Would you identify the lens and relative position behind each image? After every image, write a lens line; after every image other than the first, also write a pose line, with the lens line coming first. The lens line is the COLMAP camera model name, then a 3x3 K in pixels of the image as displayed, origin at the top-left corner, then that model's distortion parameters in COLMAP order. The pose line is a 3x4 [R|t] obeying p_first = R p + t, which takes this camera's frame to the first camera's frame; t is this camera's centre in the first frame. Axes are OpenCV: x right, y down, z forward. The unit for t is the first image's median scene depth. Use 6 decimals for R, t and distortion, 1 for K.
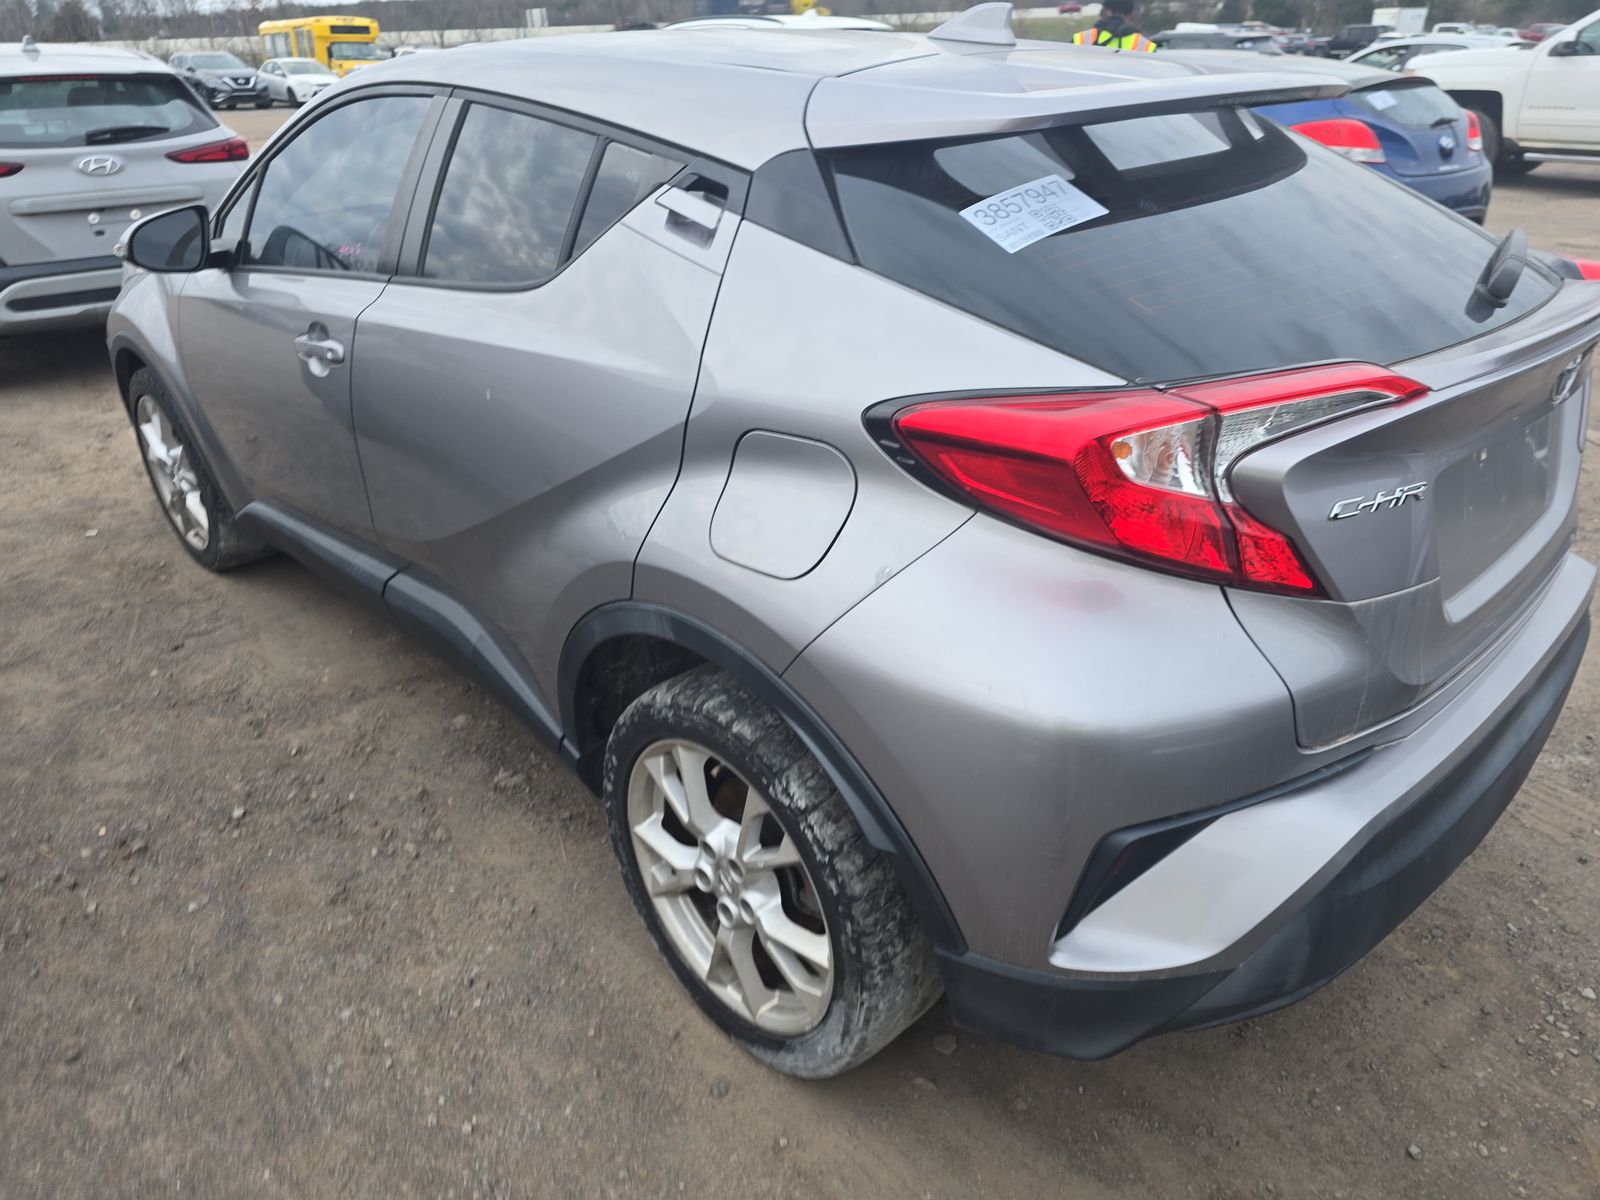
lens RADIAL K [[1102.6, 0, 795.0], [0, 1102.6, 598.3], [0, 0, 1]] dist [0.040798, -0.037585]
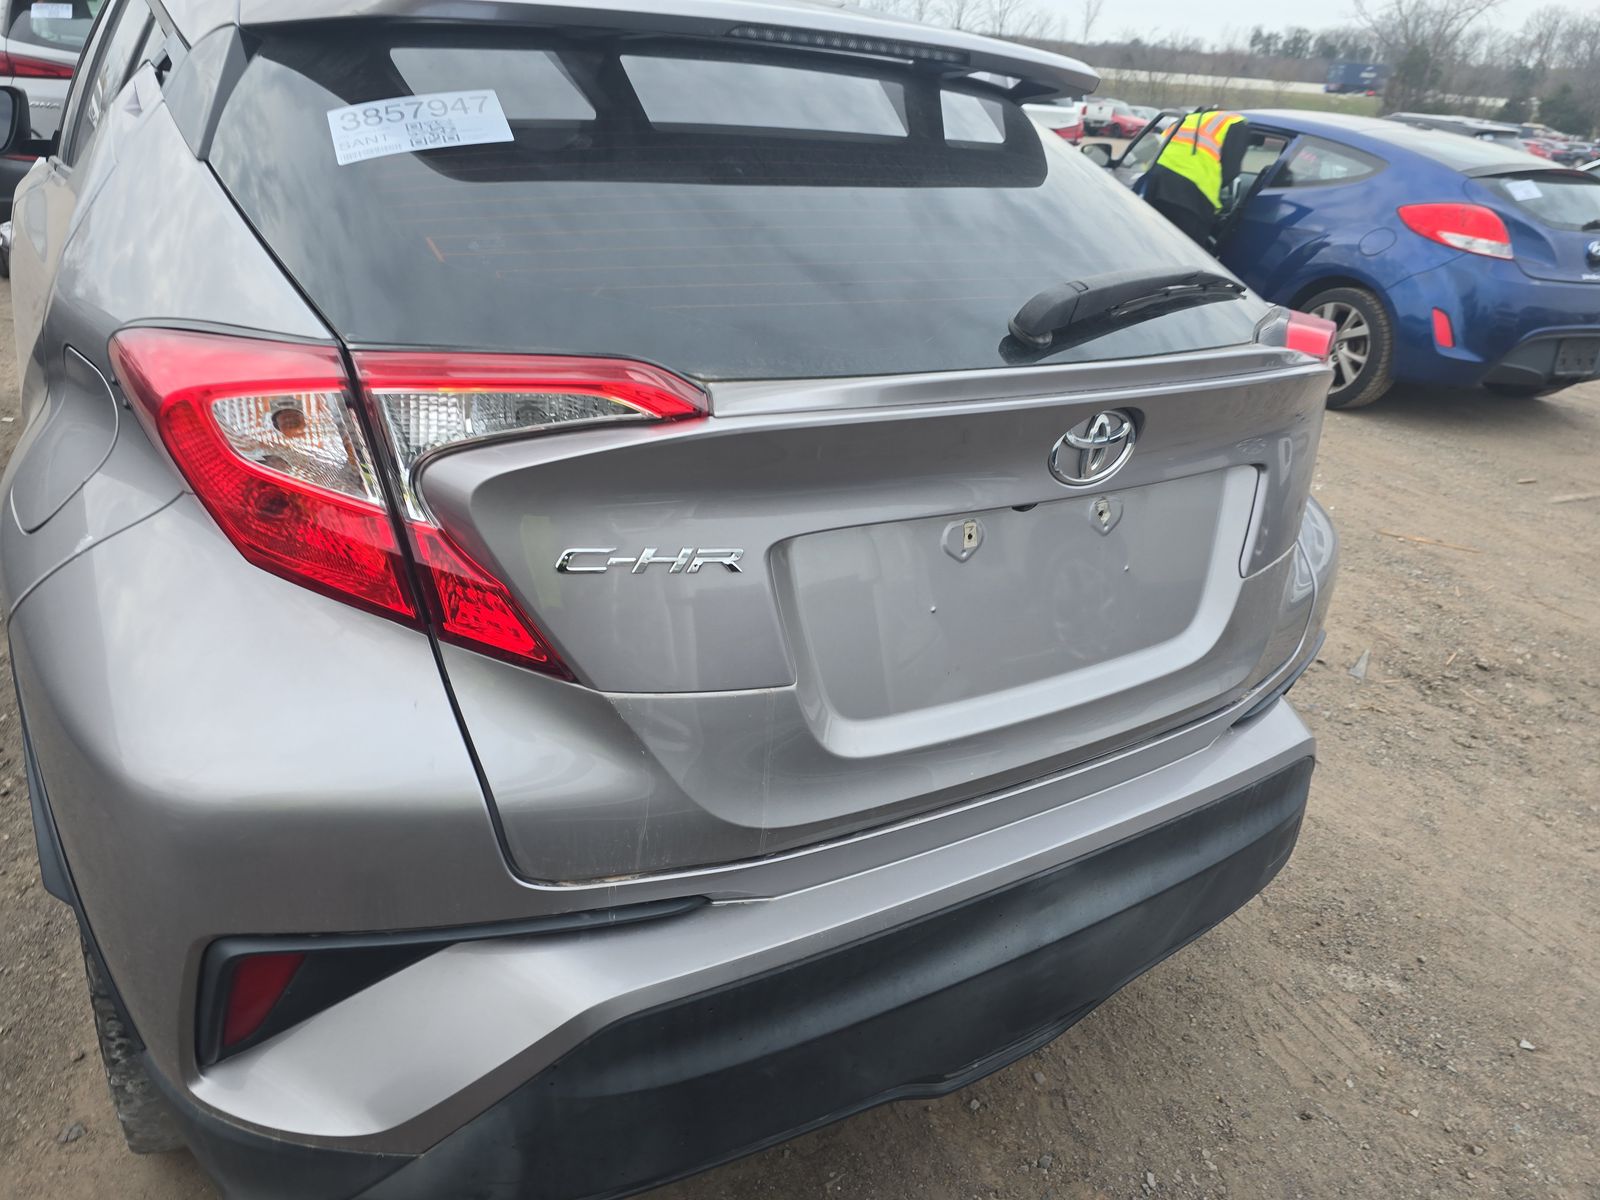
lens RADIAL K [[1102.6, 0, 795.0], [0, 1102.6, 598.3], [0, 0, 1]] dist [0.040798, -0.037585]
pose [[0.972634, 0.183894, -0.142008, 0.427087], [-0.187254, 0.982255, -0.010552, -0.043389], [0.137548, 0.036855, 0.989809, 0.185446]]
